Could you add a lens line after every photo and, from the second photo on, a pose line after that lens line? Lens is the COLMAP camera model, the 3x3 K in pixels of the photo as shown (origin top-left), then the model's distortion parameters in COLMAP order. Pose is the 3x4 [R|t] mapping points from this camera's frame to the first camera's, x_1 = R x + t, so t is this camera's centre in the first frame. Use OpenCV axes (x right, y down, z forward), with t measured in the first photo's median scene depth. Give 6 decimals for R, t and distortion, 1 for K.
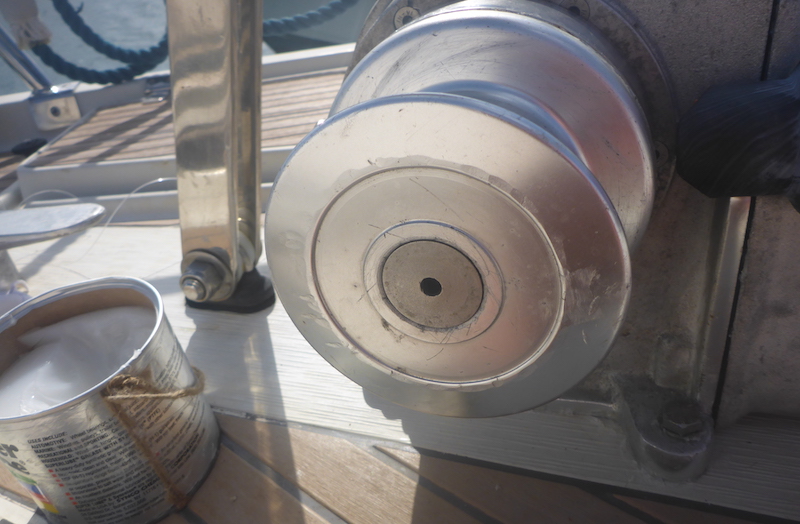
lens RADIAL K [[681.4, 0, 398.1], [0, 681.4, 288.8], [0, 0, 1]] dist [-0.017545, -0.019838]
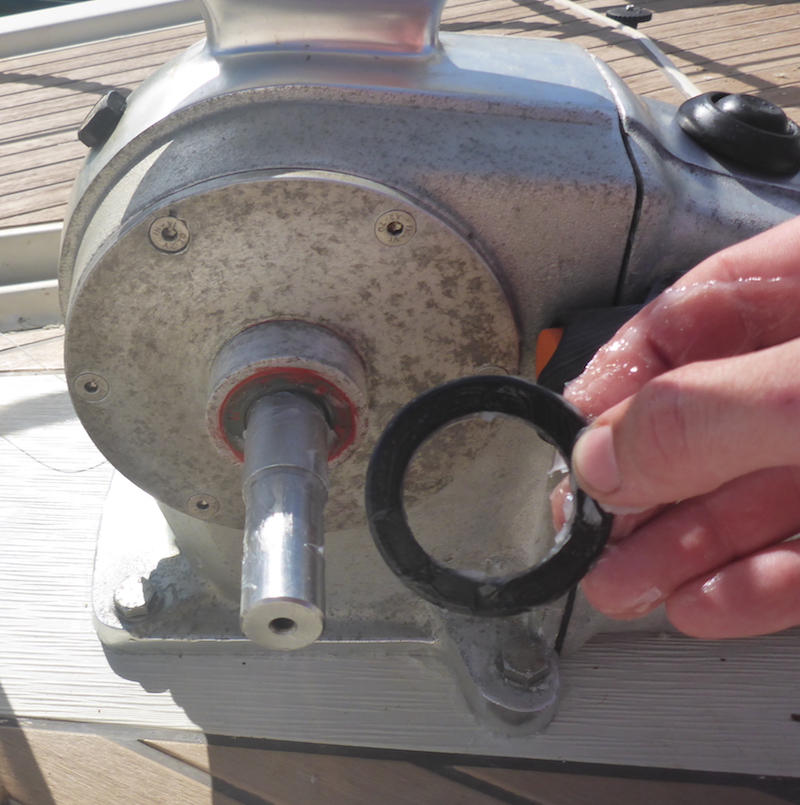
lens RADIAL K [[984.2, 0, 221.7], [0, 984.2, 406.5], [0, 0, 1]] dist [-0.022895, -0.016241]
pose [[0.971362, -0.114596, 0.208142, -0.149522], [0.090921, 0.988604, 0.119980, -0.291211], [-0.219519, -0.097620, 0.970712, -0.040036]]
